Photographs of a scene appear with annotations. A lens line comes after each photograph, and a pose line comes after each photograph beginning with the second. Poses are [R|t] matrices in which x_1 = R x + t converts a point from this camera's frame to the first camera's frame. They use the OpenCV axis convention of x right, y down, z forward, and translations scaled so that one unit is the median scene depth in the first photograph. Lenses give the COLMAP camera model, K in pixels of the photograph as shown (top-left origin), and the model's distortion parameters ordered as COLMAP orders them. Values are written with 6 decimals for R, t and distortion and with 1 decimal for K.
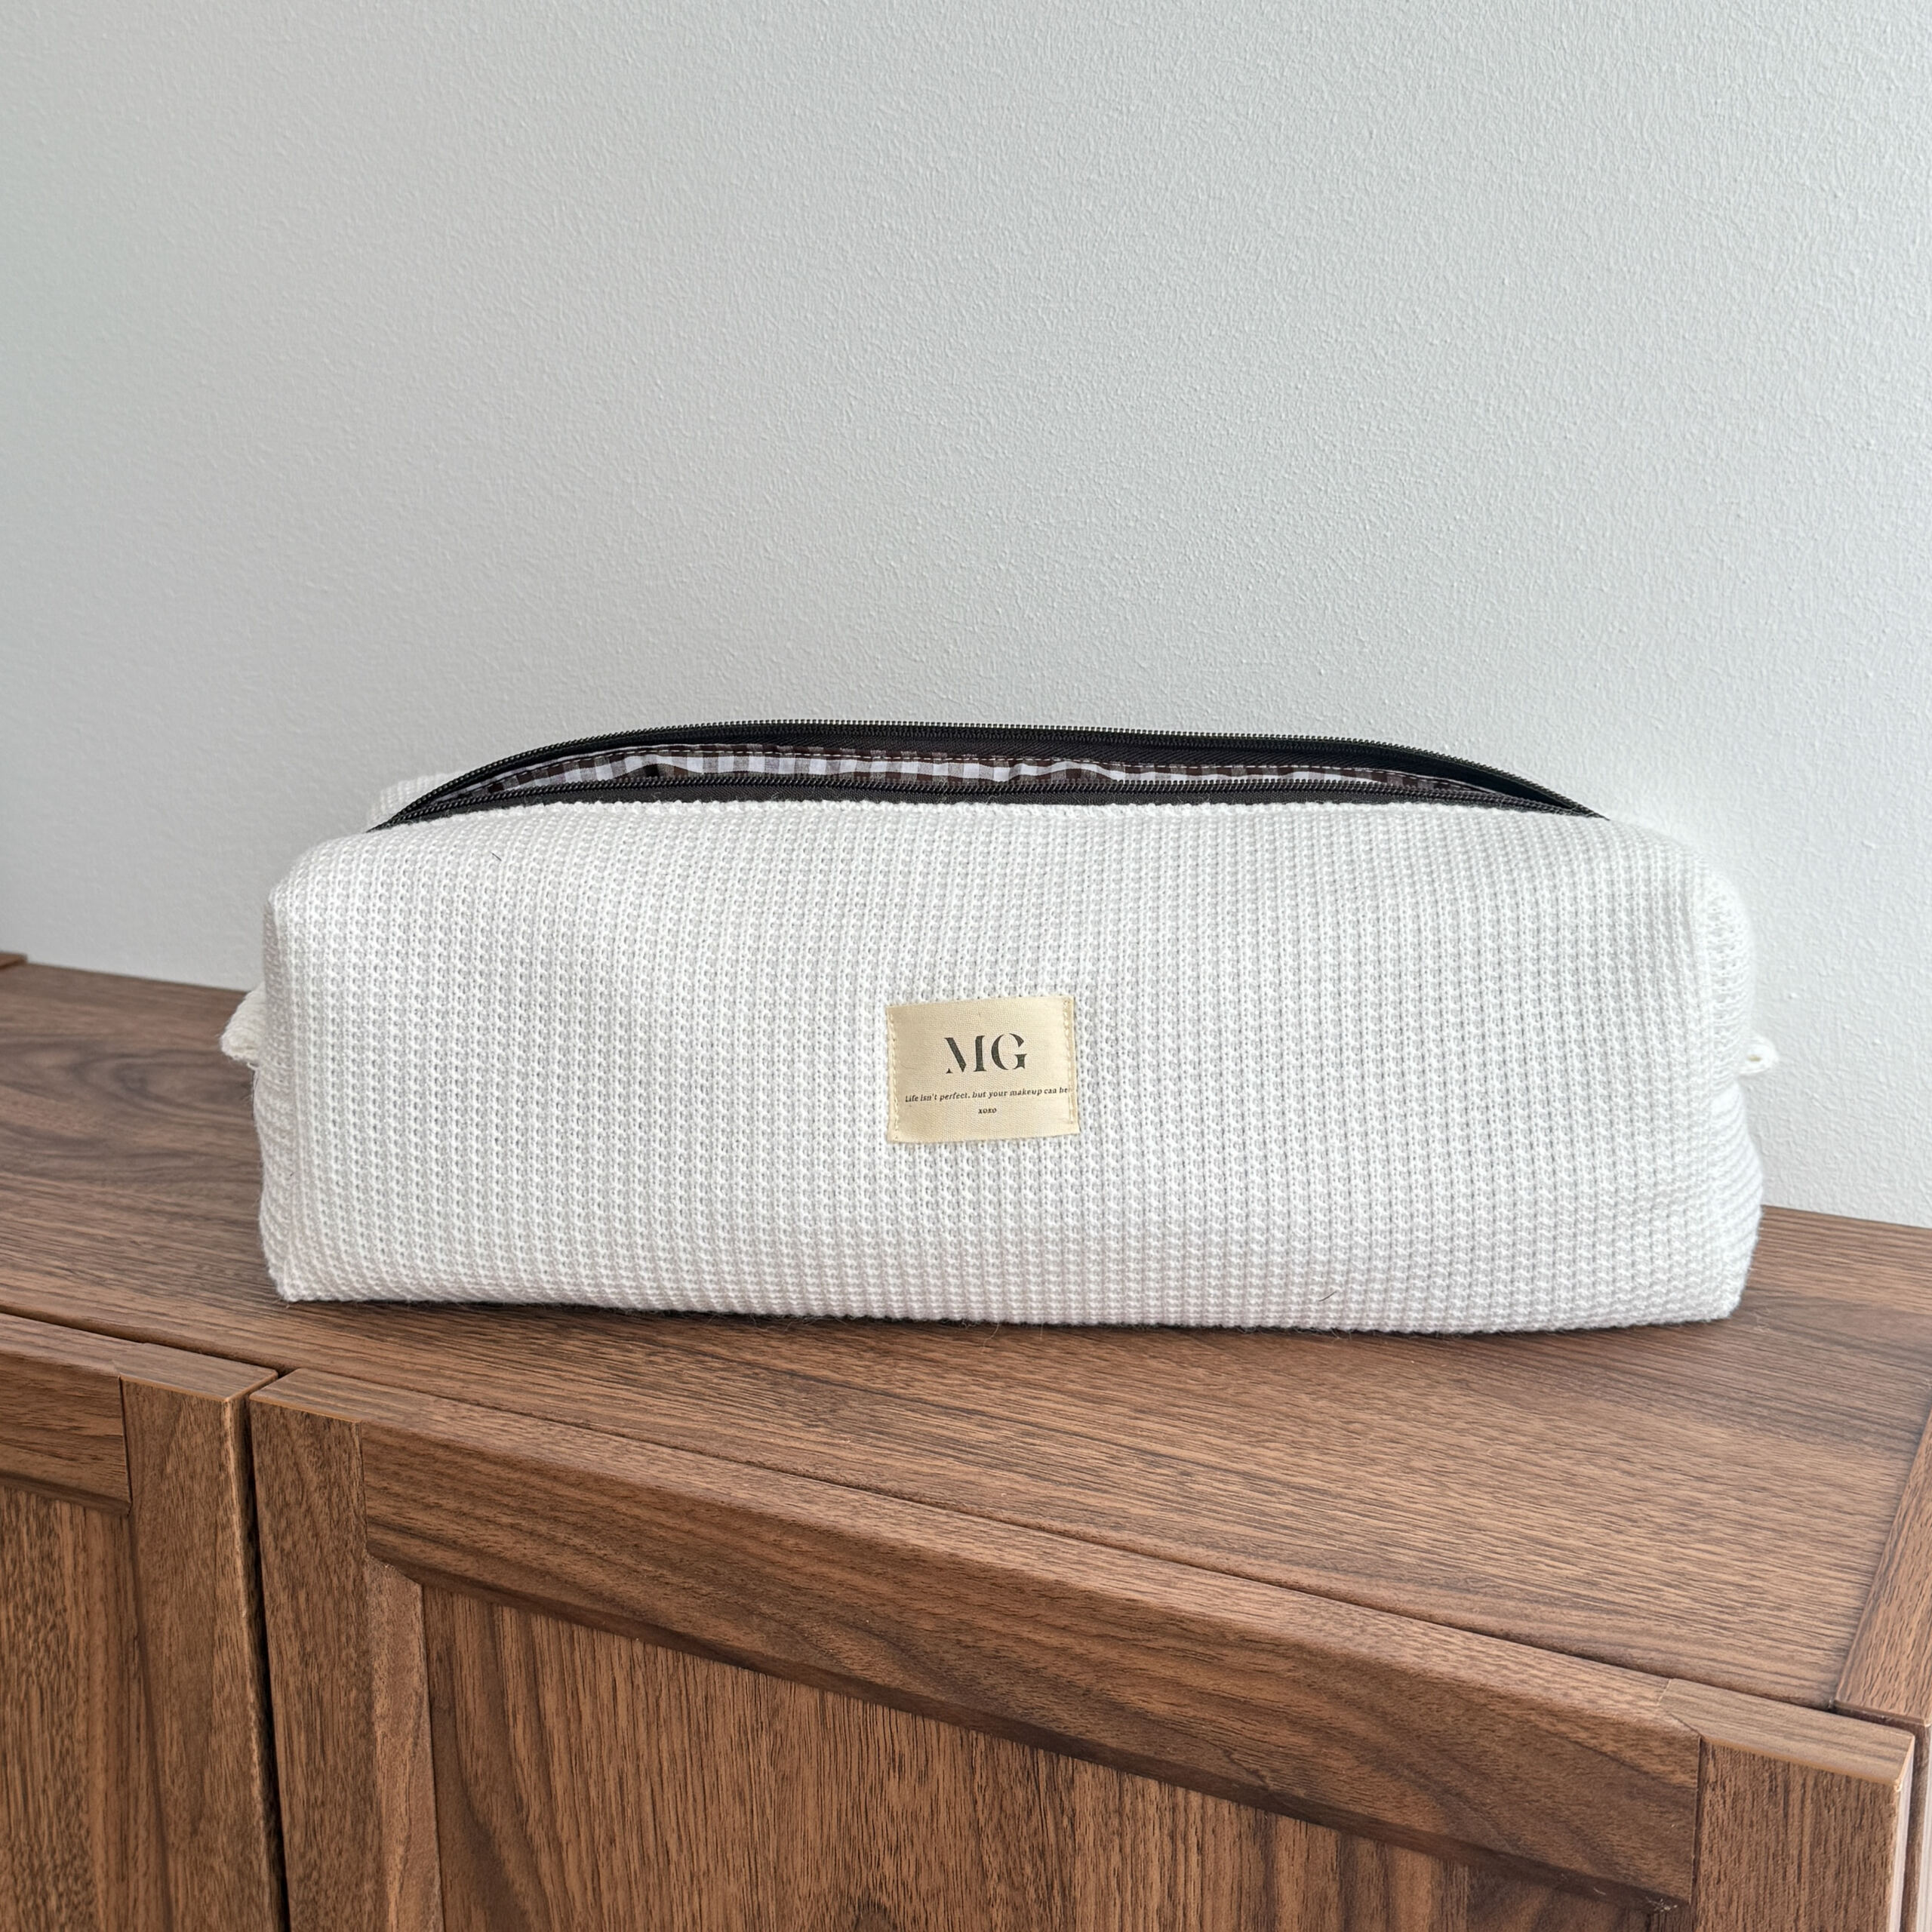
lens RADIAL K [[2575.2, 0, 954.4], [0, 2575.2, 860.1], [0, 0, 1]] dist [0.217718, -0.631536]
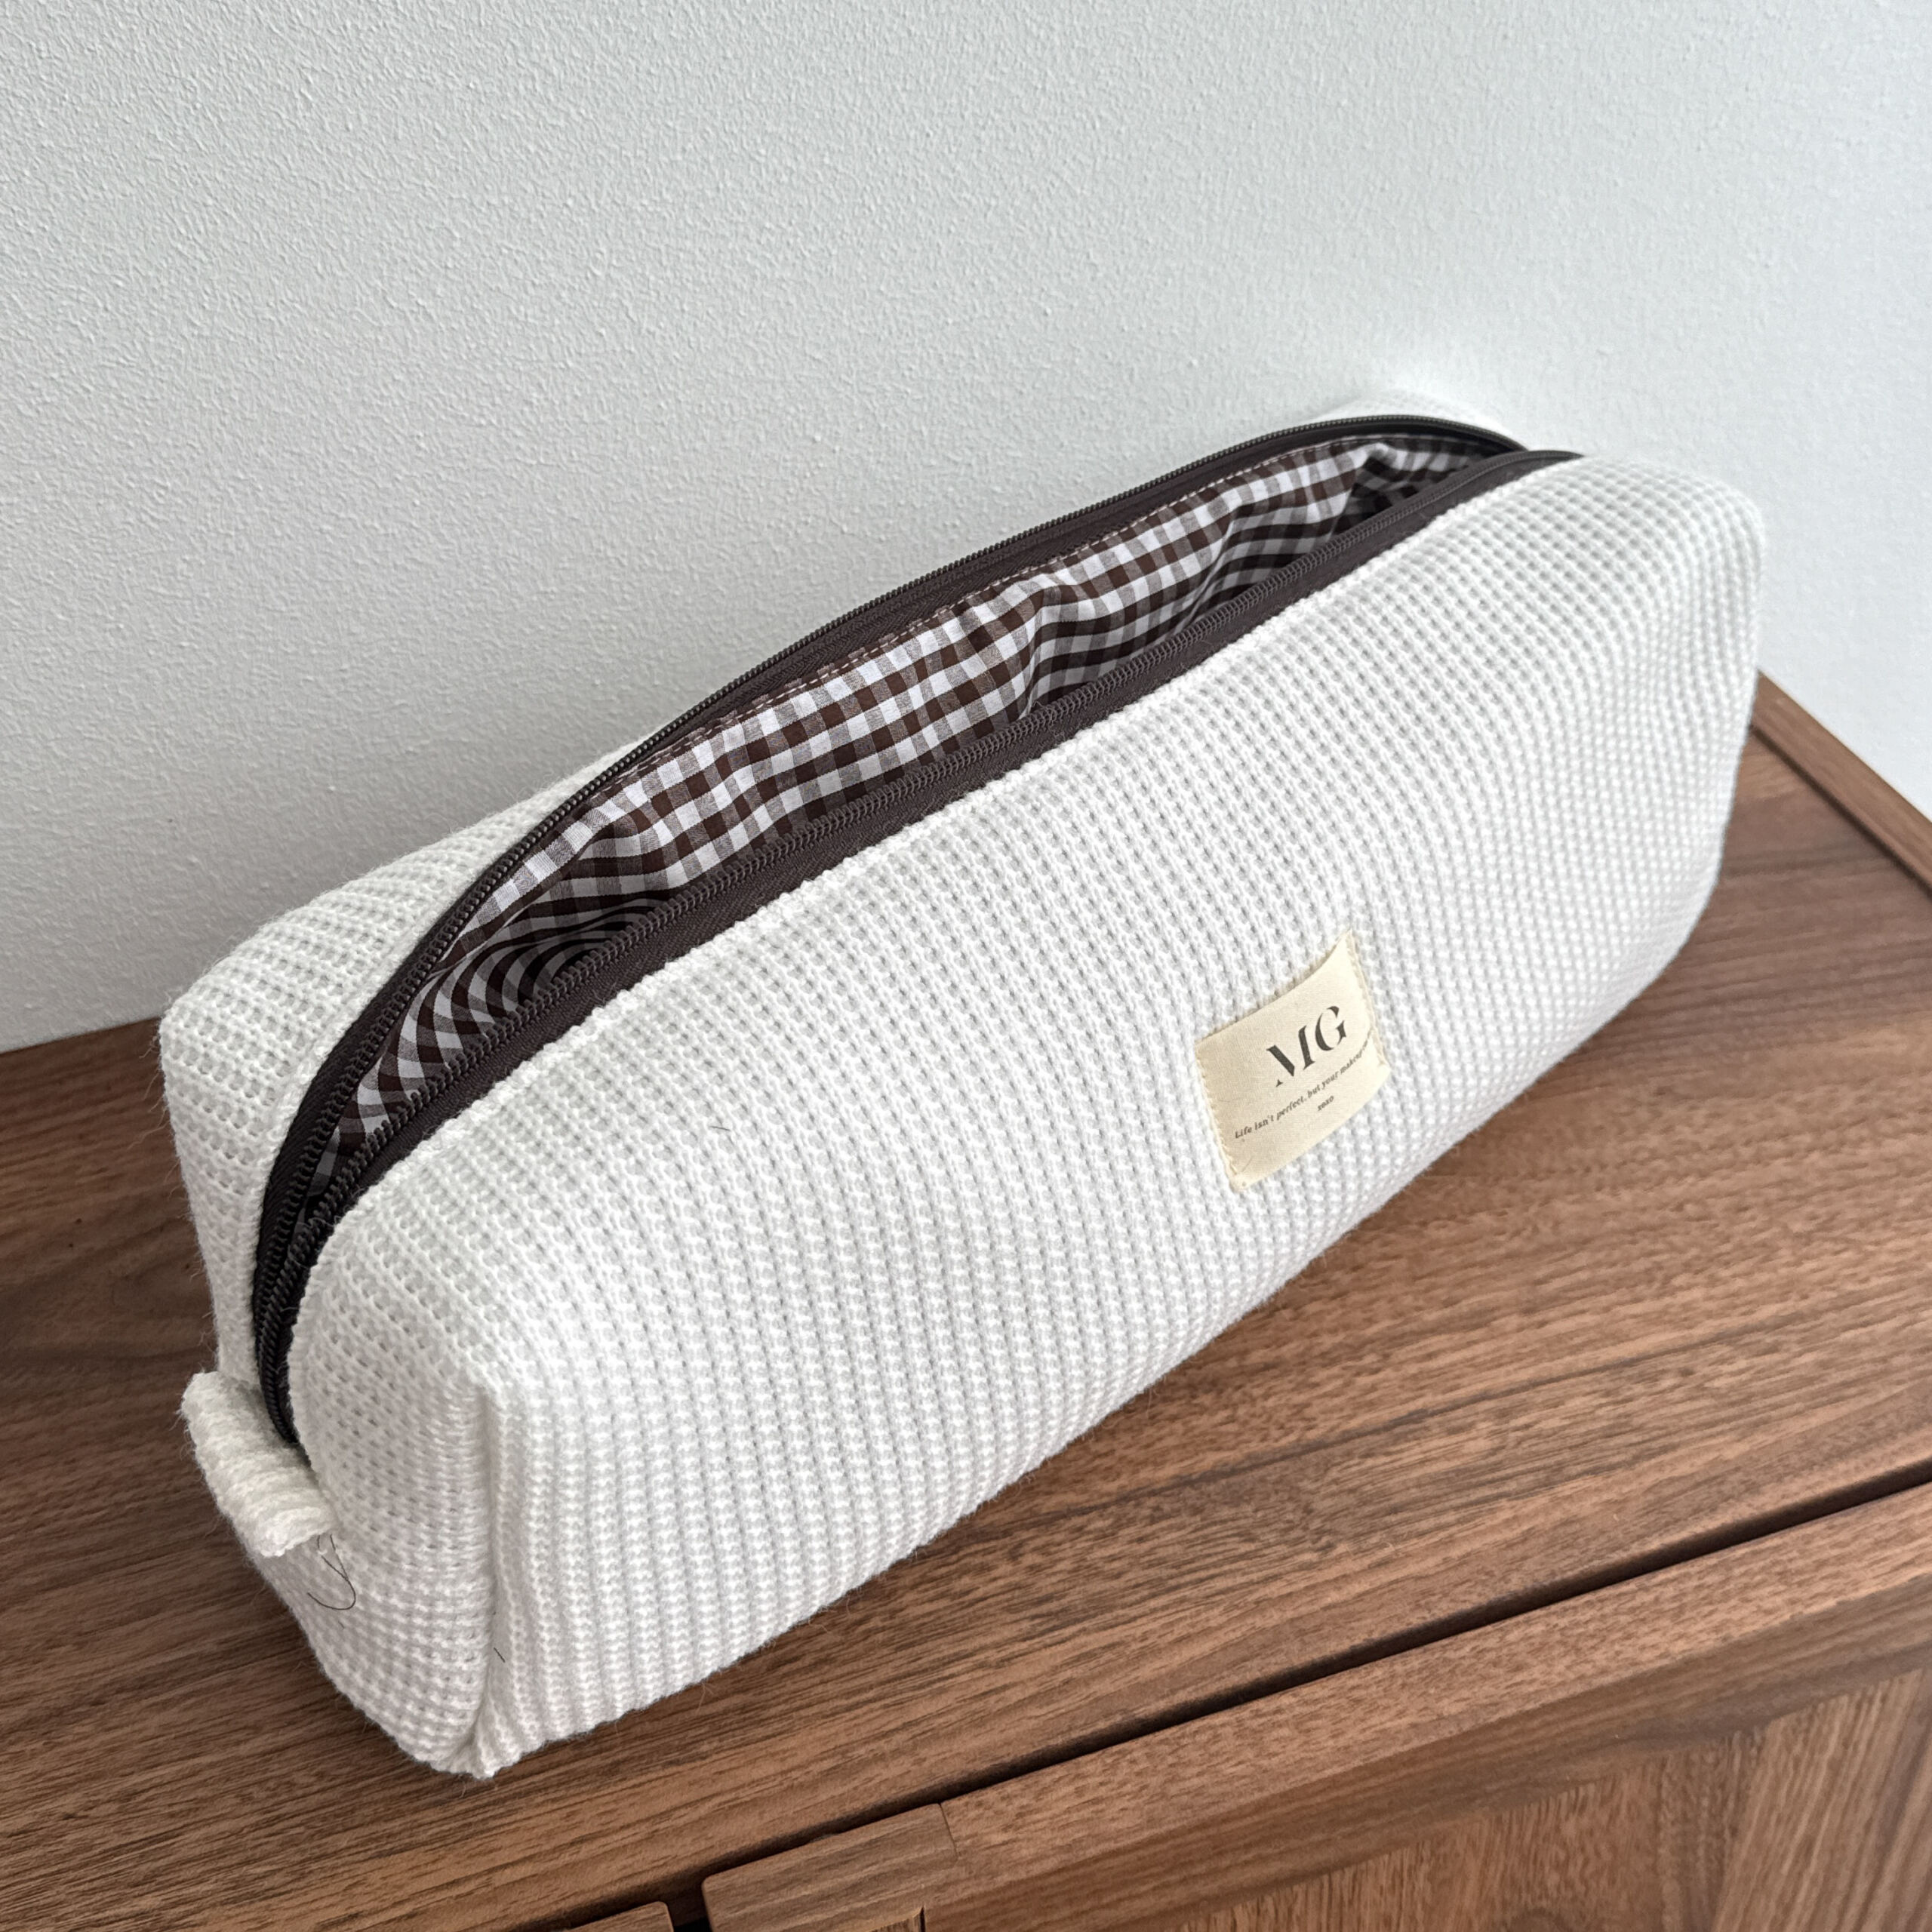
lens RADIAL K [[2417.9, 0, 969.5], [0, 2417.9, 828.8], [0, 0, 1]] dist [0.205996, -0.582788]
pose [[0.694297, -0.436399, 0.572283, -0.429551], [0.174063, 0.873397, 0.454841, -0.319386], [-0.698322, -0.216181, 0.682357, 0.530020]]
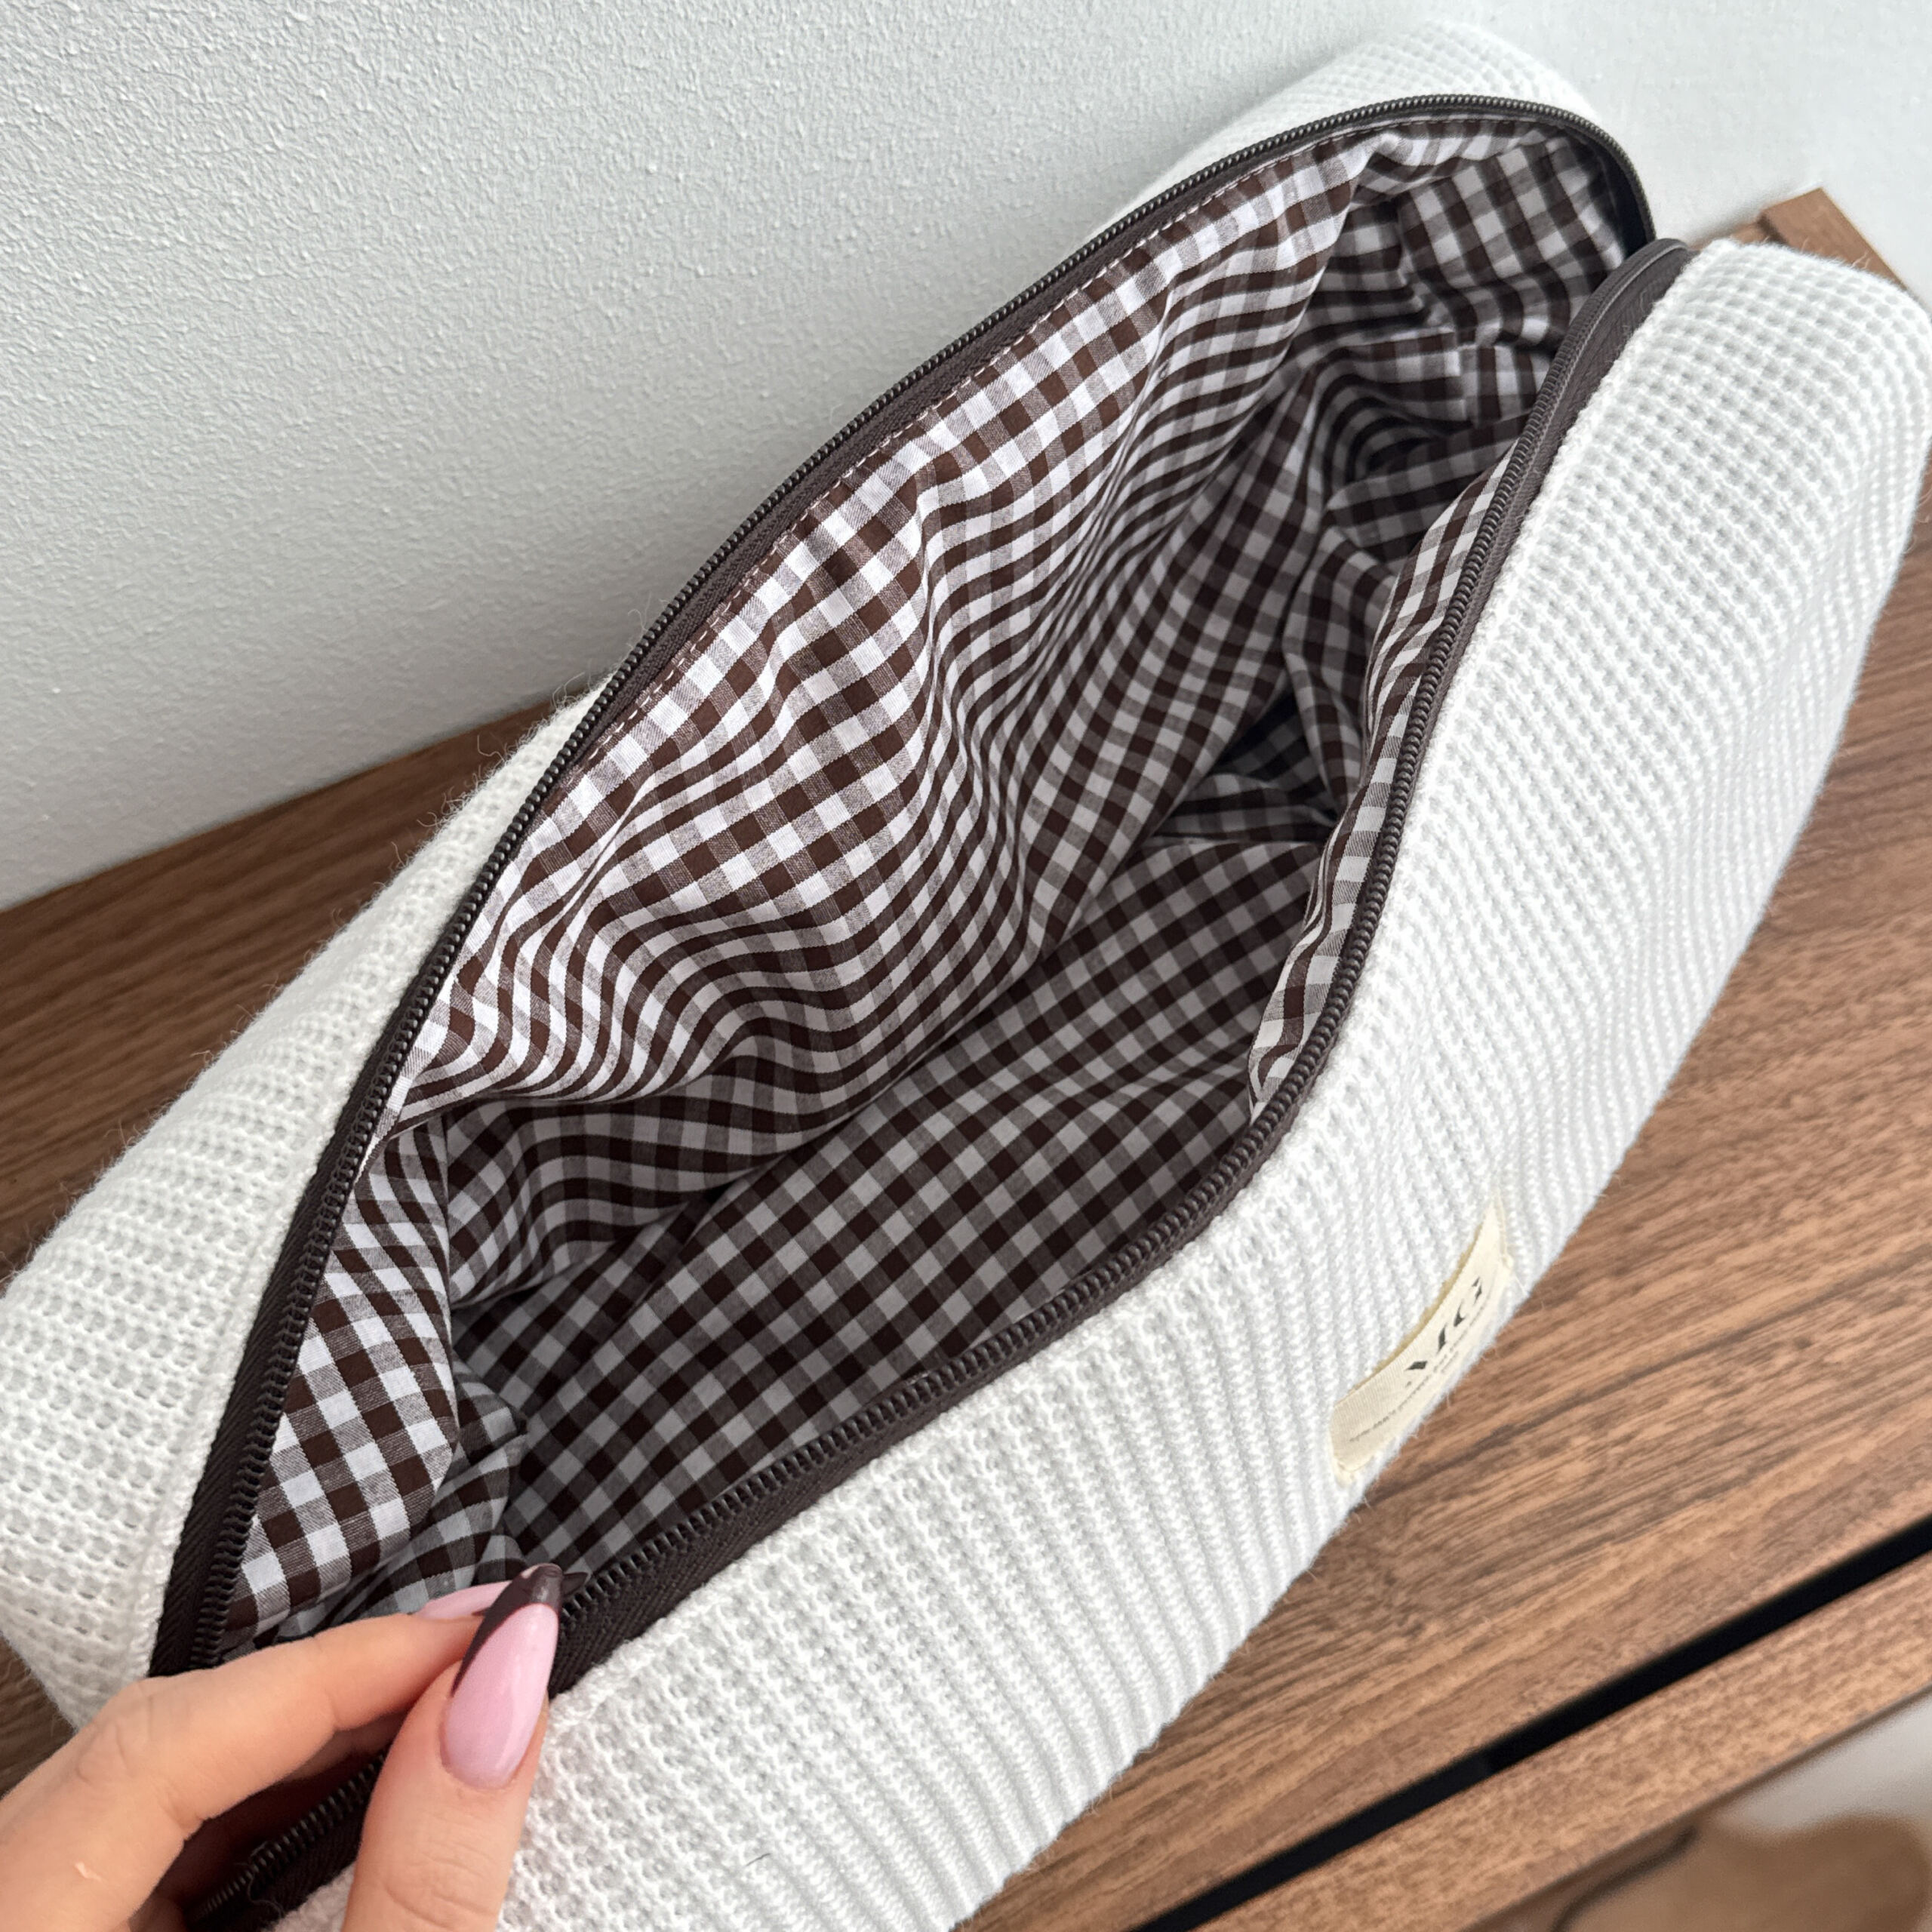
lens RADIAL K [[2356.4, 0, 974.5], [0, 2356.4, 962.3], [0, 0, 1]] dist [0.207310, -0.584726]
pose [[0.610220, -0.705396, 0.360621, -0.215223], [0.179114, 0.566251, 0.804536, -0.405060], [-0.771719, -0.426351, 0.471884, 0.763598]]
